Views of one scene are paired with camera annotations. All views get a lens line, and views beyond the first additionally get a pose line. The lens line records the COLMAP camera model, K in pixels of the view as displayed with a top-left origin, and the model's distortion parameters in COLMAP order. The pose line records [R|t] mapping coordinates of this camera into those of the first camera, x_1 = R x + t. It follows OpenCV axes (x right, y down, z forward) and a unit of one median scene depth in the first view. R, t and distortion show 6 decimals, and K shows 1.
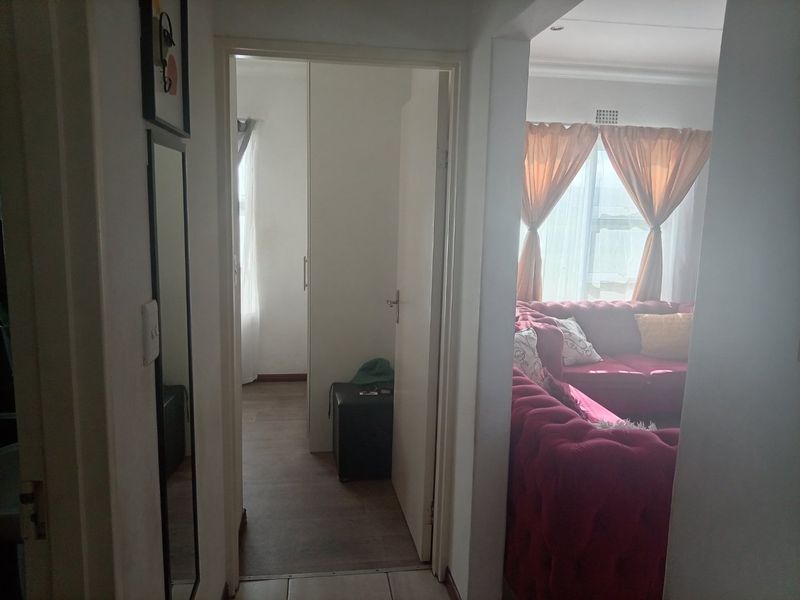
lens RADIAL K [[596.6, 0, 400.0], [0, 596.6, 300.0], [0, 0, 1]] dist [-0.000056, 0.001521]
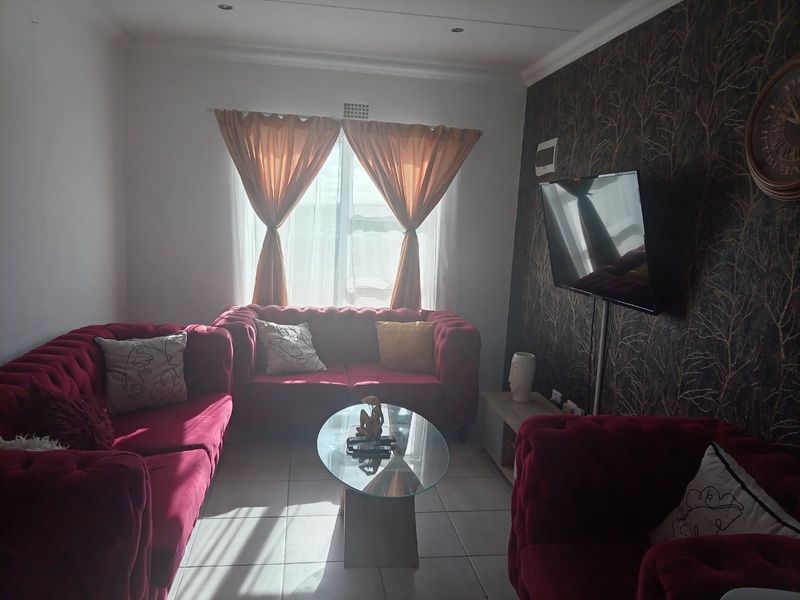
lens RADIAL K [[598.0, 0, 400.0], [0, 598.0, 300.0], [0, 0, 1]] dist [0.058363, -0.000896]
pose [[0.999555, 0.022534, 0.019557, 0.406789], [-0.022242, 0.999640, -0.015028, 0.003193], [-0.019888, 0.014587, 0.999696, 0.055892]]
